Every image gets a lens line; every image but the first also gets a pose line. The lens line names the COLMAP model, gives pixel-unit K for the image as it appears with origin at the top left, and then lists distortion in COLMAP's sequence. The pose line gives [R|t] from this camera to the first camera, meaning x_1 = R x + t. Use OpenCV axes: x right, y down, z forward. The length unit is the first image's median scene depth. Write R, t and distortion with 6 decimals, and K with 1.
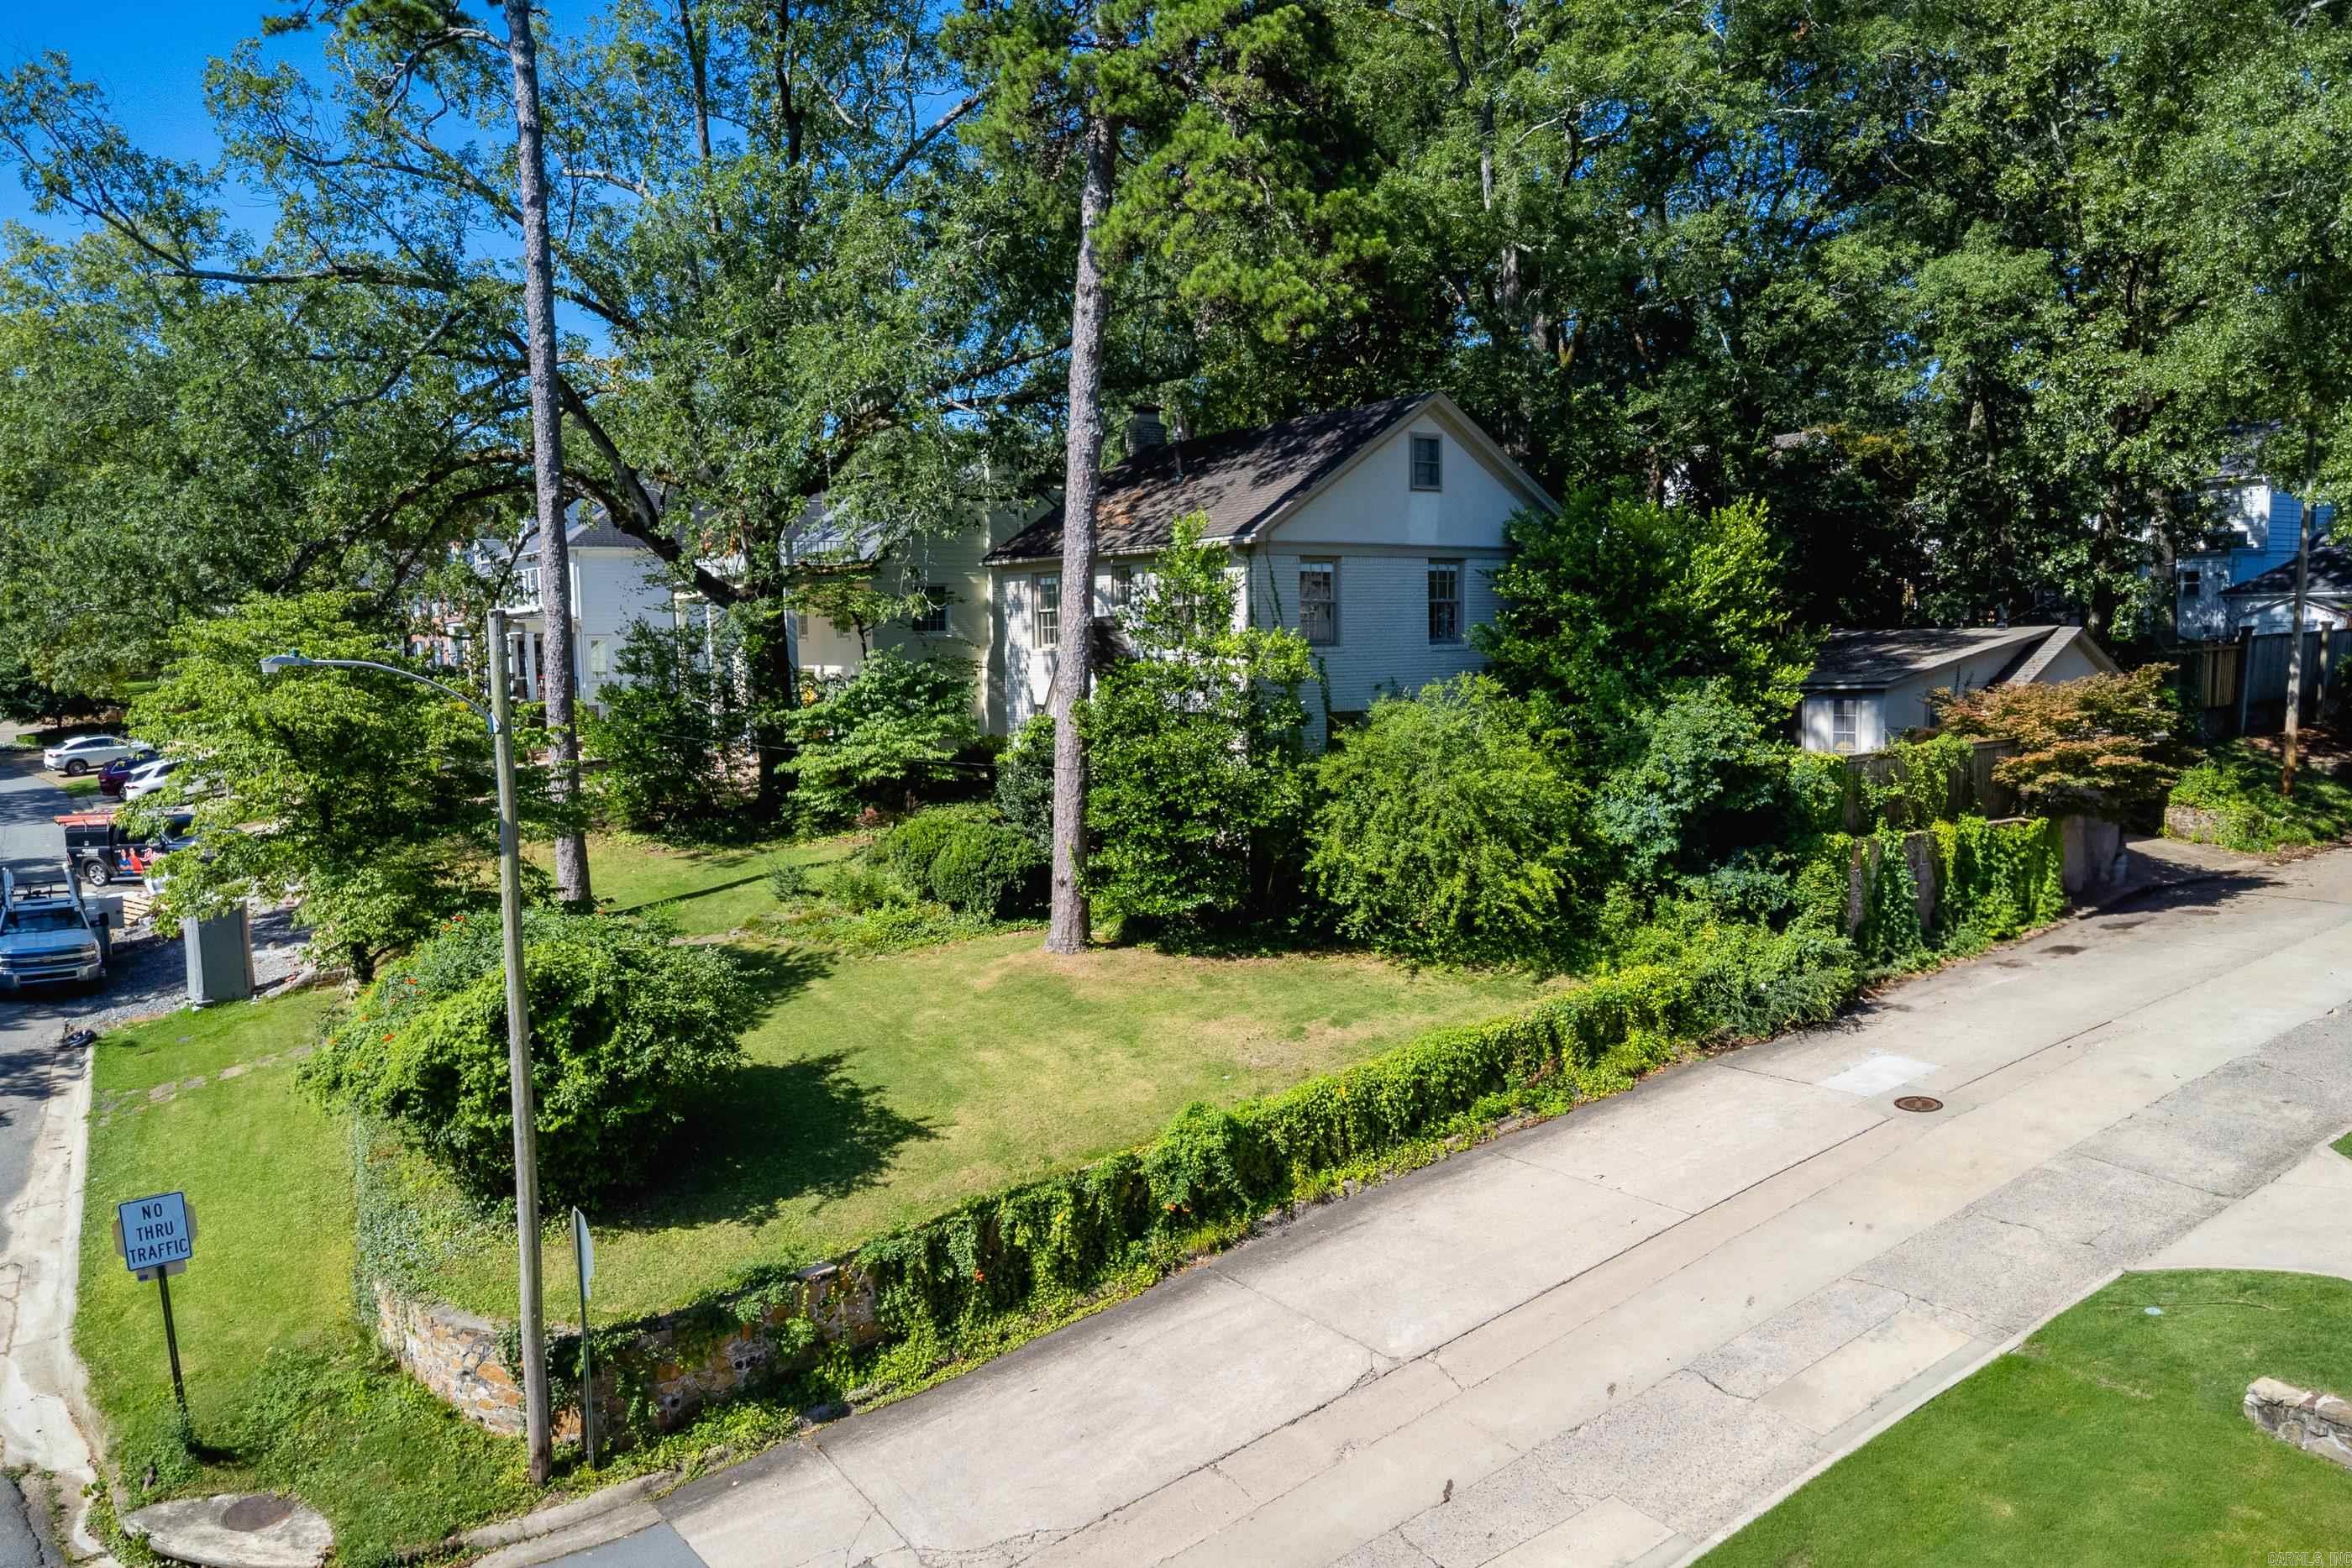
lens RADIAL K [[1629.6, 0, 1192.8], [0, 1629.6, 872.1], [0, 0, 1]] dist [0.003001, -0.000561]
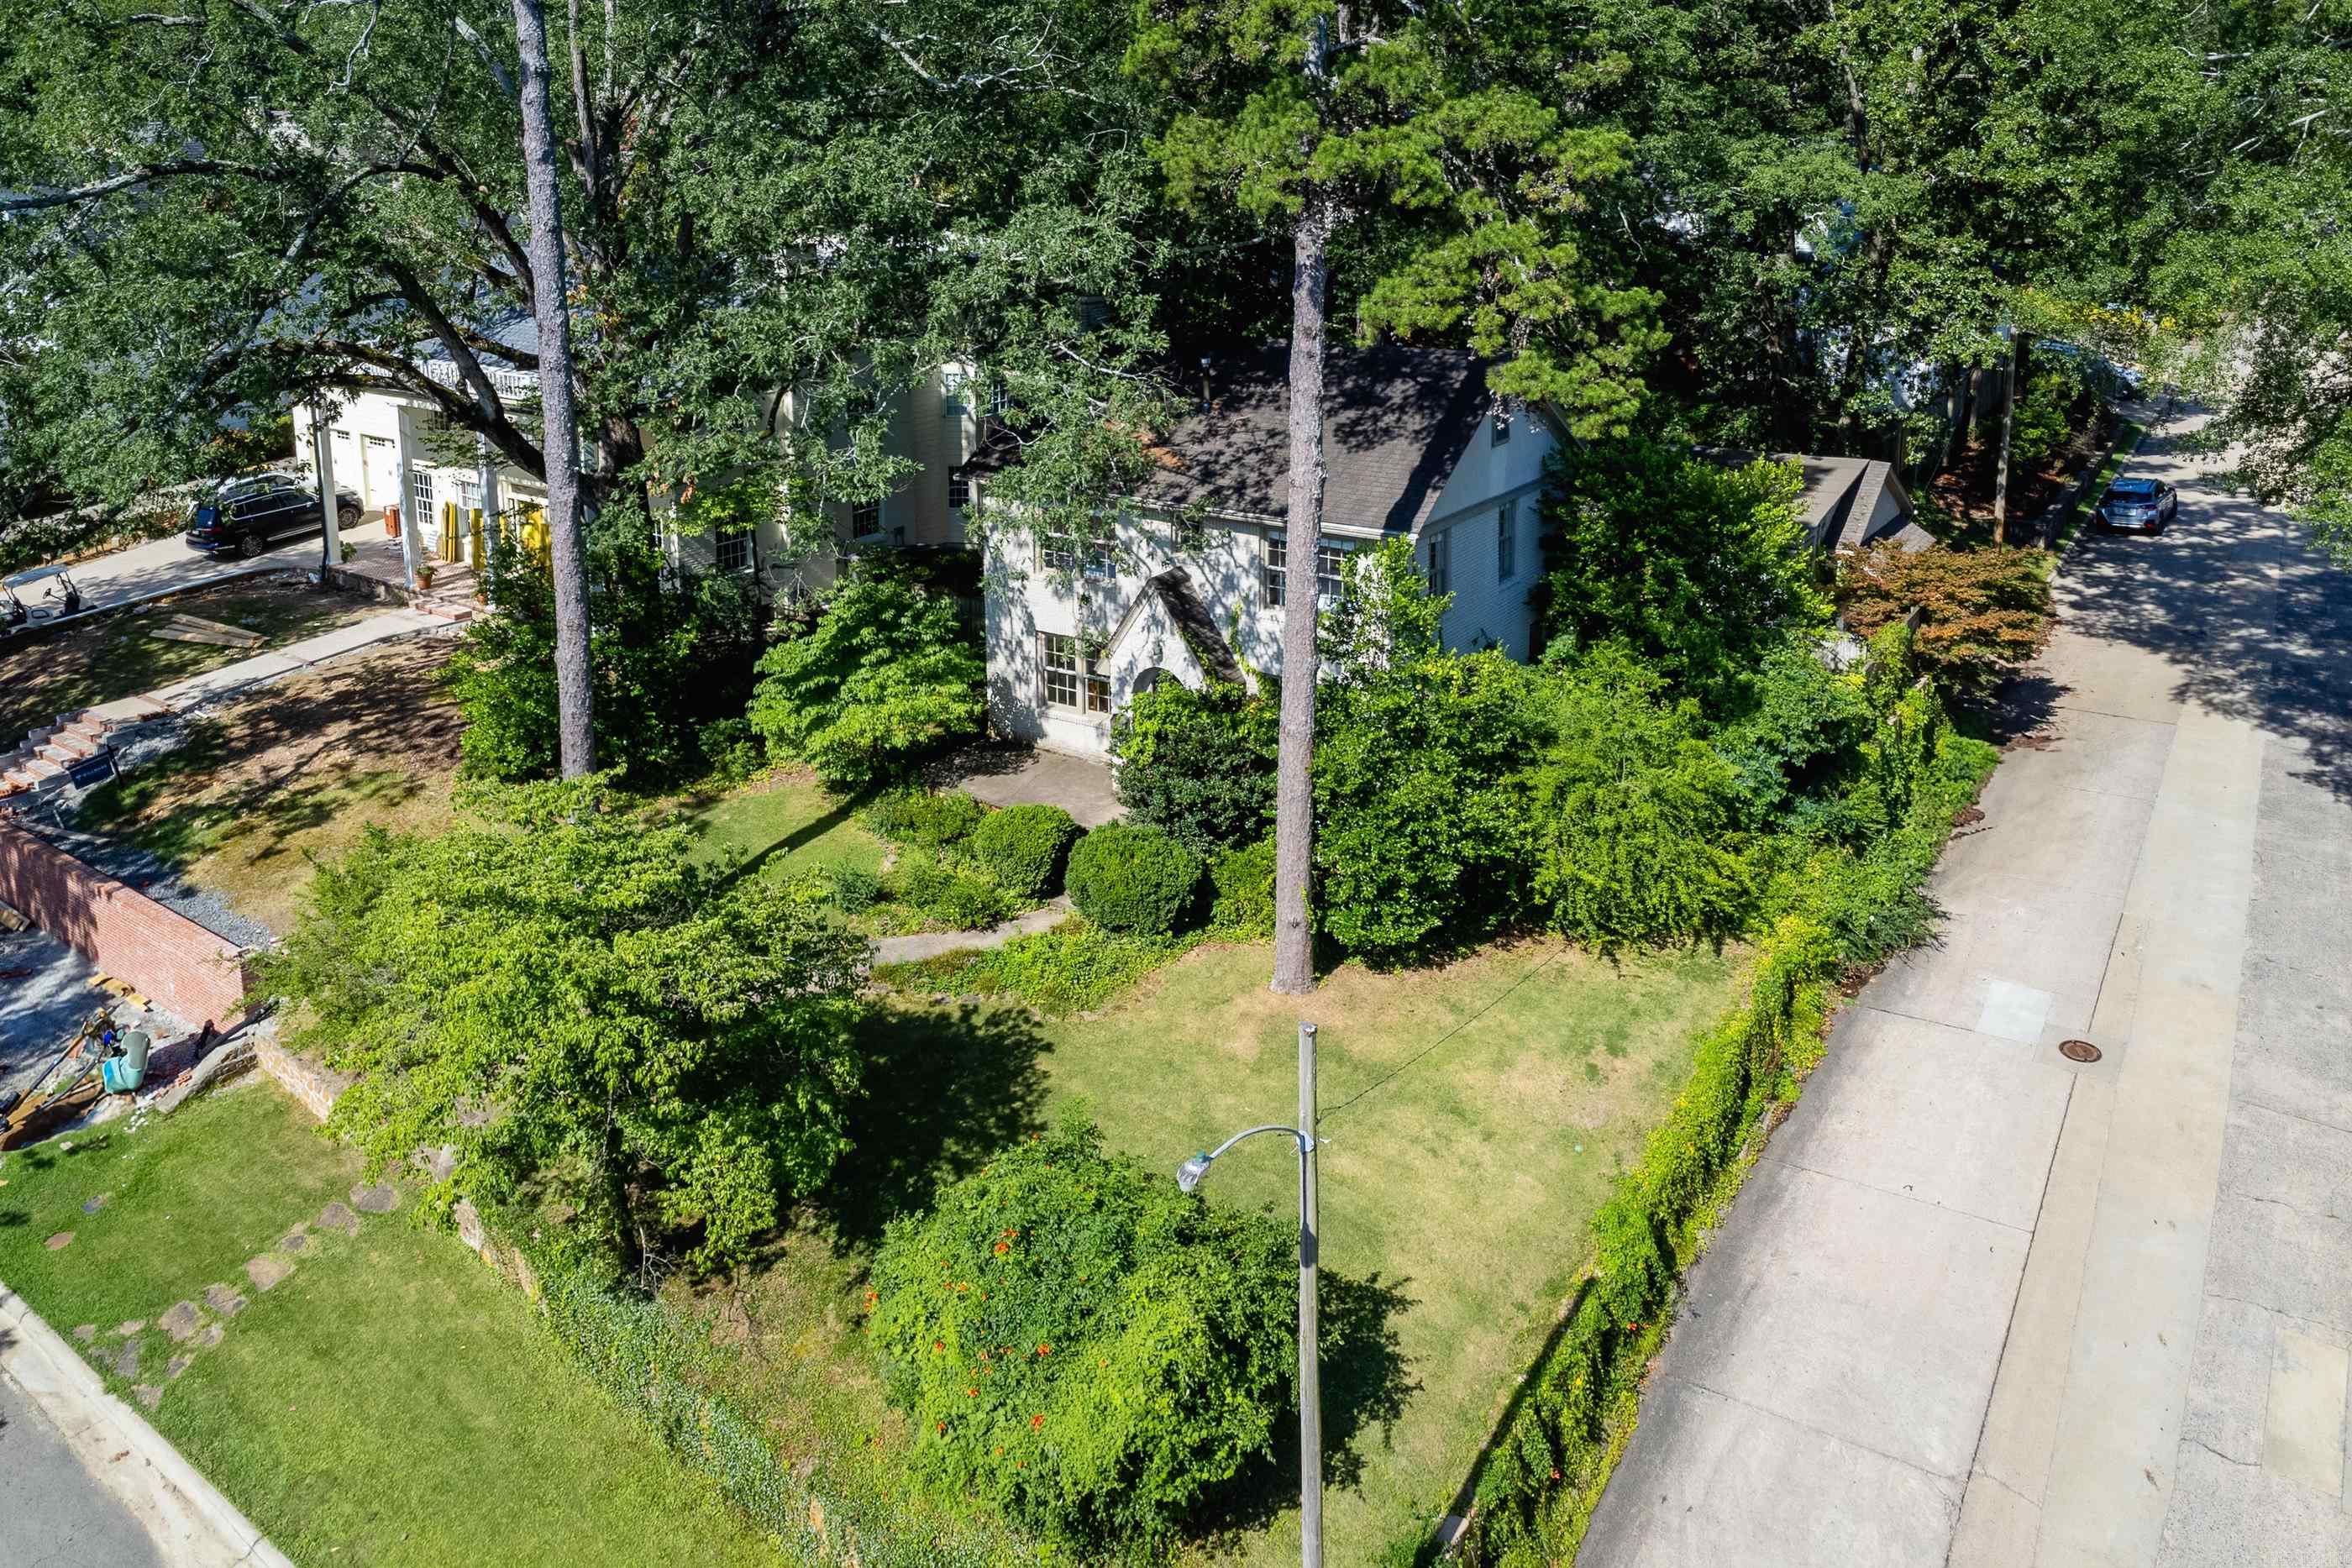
lens RADIAL K [[1734.9, 0, 1174.1], [0, 1734.9, 527.6], [0, 0, 1]] dist [0.000765, 0.006613]
pose [[0.931290, -0.065489, 0.358343, -0.502374], [0.043714, 0.996690, 0.068542, -0.301055], [-0.361646, -0.048168, 0.931070, 0.083827]]
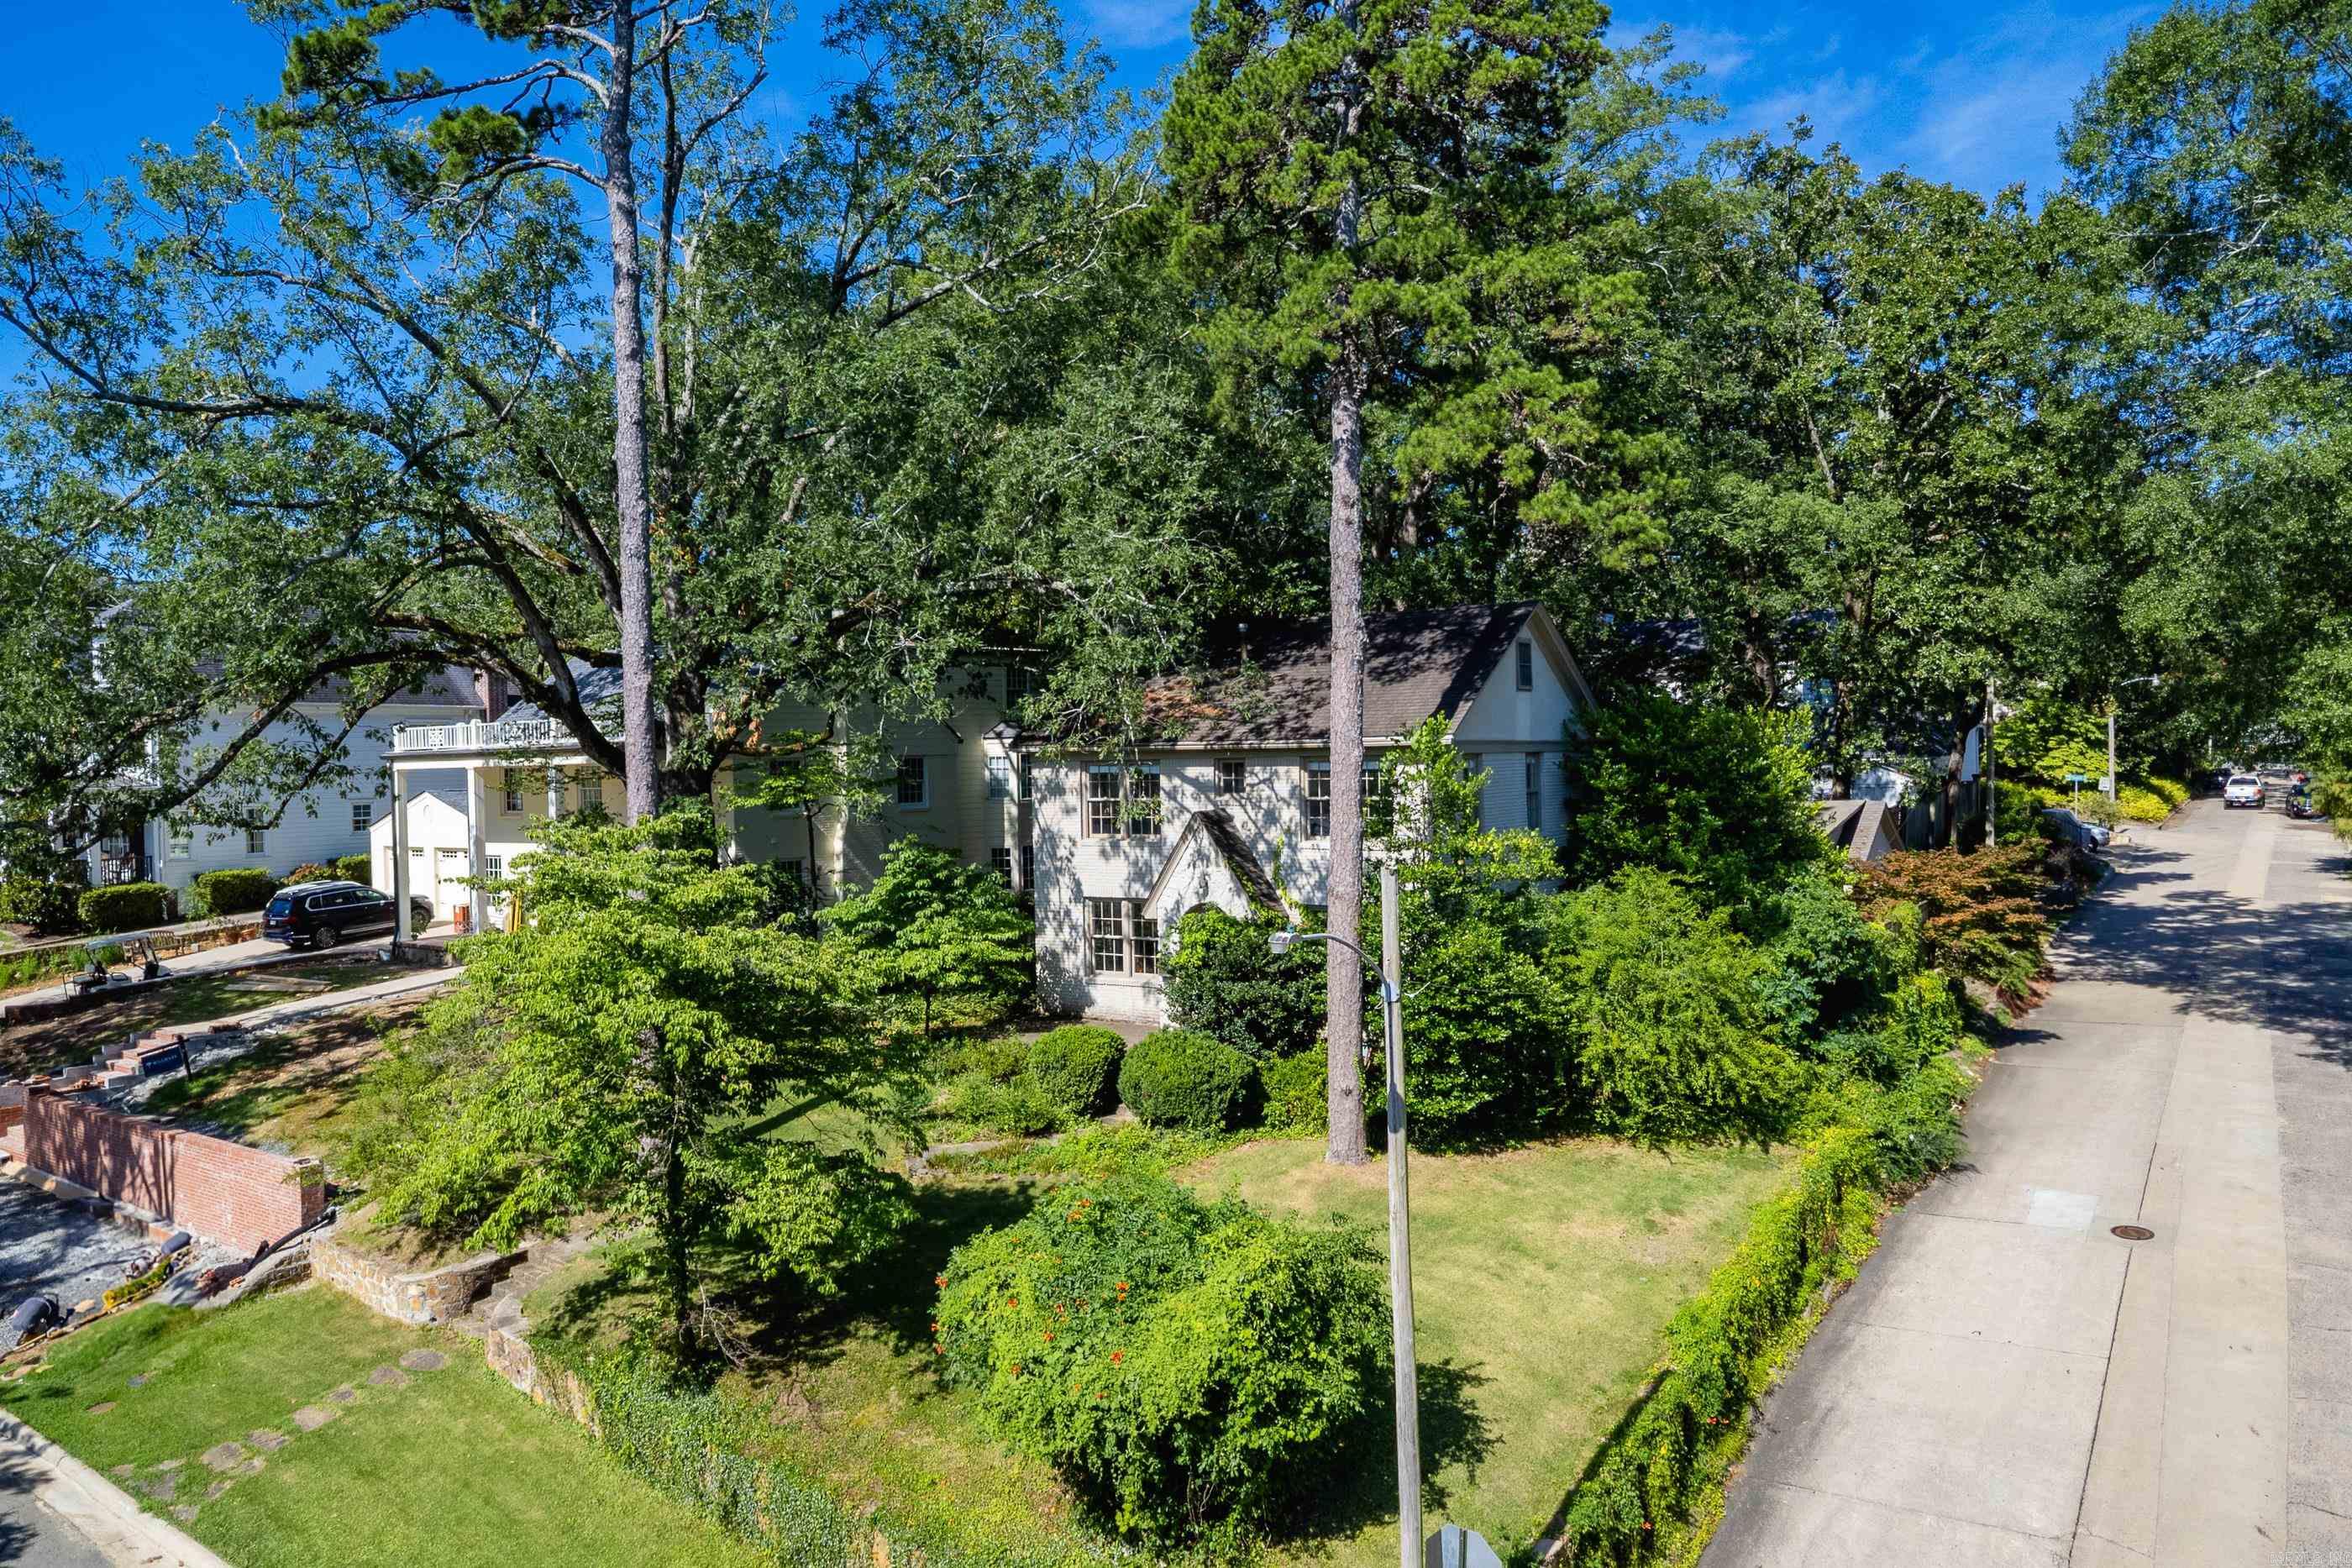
lens RADIAL K [[1629.6, 0, 1192.8], [0, 1629.6, 872.1], [0, 0, 1]] dist [0.003001, -0.000561]
pose [[0.929699, -0.027601, 0.367284, -0.524364], [0.059177, 0.995427, -0.074990, -0.057300], [-0.363535, 0.091453, 0.927081, 0.119722]]
